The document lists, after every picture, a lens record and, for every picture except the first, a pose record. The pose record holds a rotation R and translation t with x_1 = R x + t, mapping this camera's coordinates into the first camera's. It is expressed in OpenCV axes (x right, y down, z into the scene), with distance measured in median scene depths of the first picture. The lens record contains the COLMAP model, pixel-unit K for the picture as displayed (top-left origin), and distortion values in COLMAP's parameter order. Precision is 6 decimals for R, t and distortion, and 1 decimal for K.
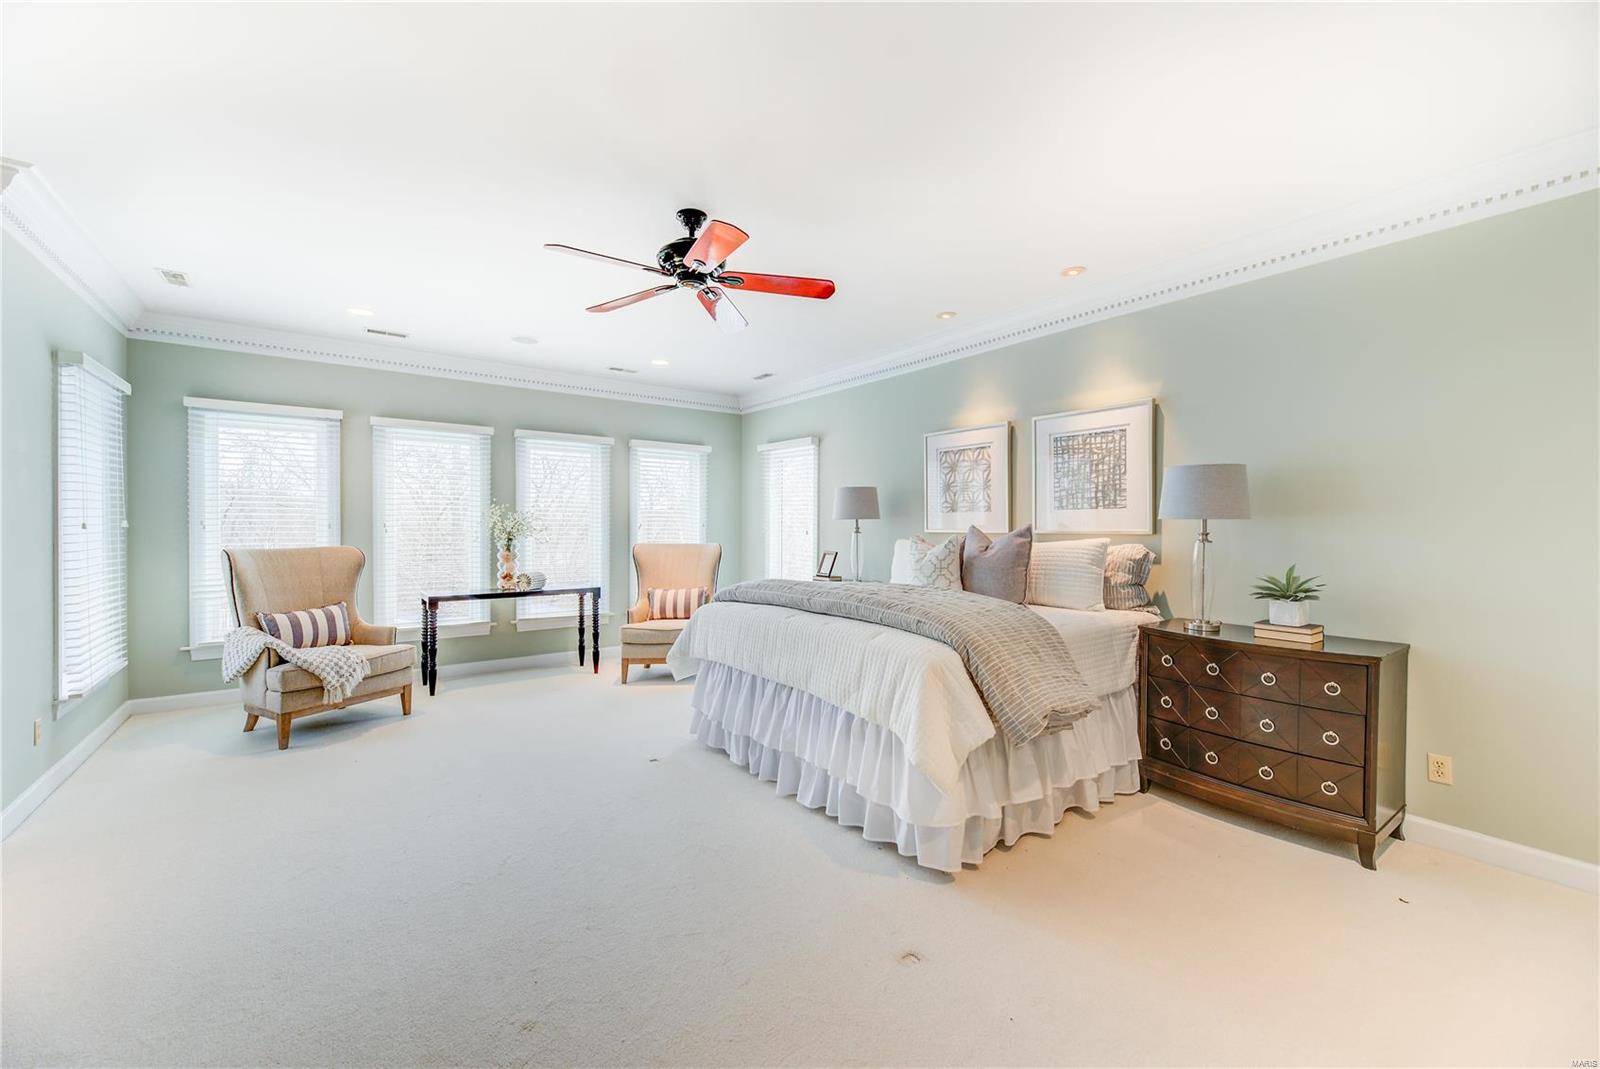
lens RADIAL K [[640.3, 0, 800.0], [0, 640.3, 534.5], [0, 0, 1]] dist [0.020617, -0.000032]
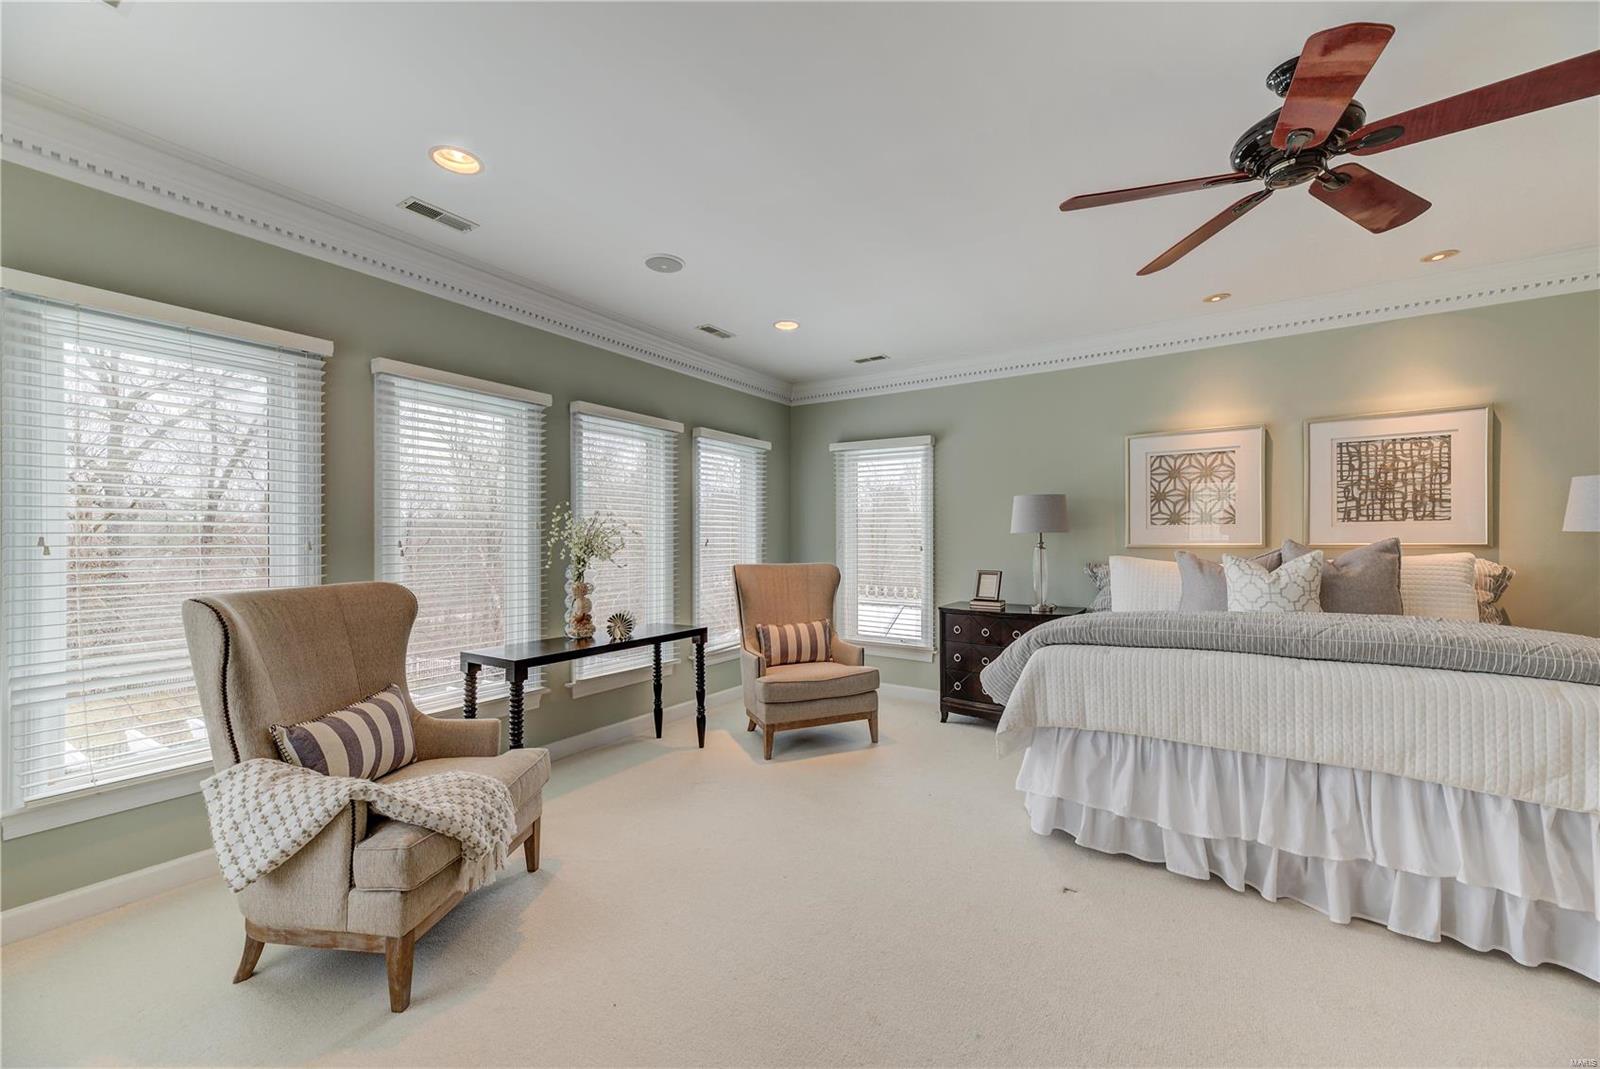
lens RADIAL K [[630.2, 0, 802.5], [0, 630.2, 538.1], [0, 0, 1]] dist [0.029057, 0.000055]
pose [[0.936871, -0.003976, 0.349653, -0.637444], [0.009330, 0.999864, -0.013630, -0.009994], [-0.349551, 0.016032, 0.936780, 0.411969]]
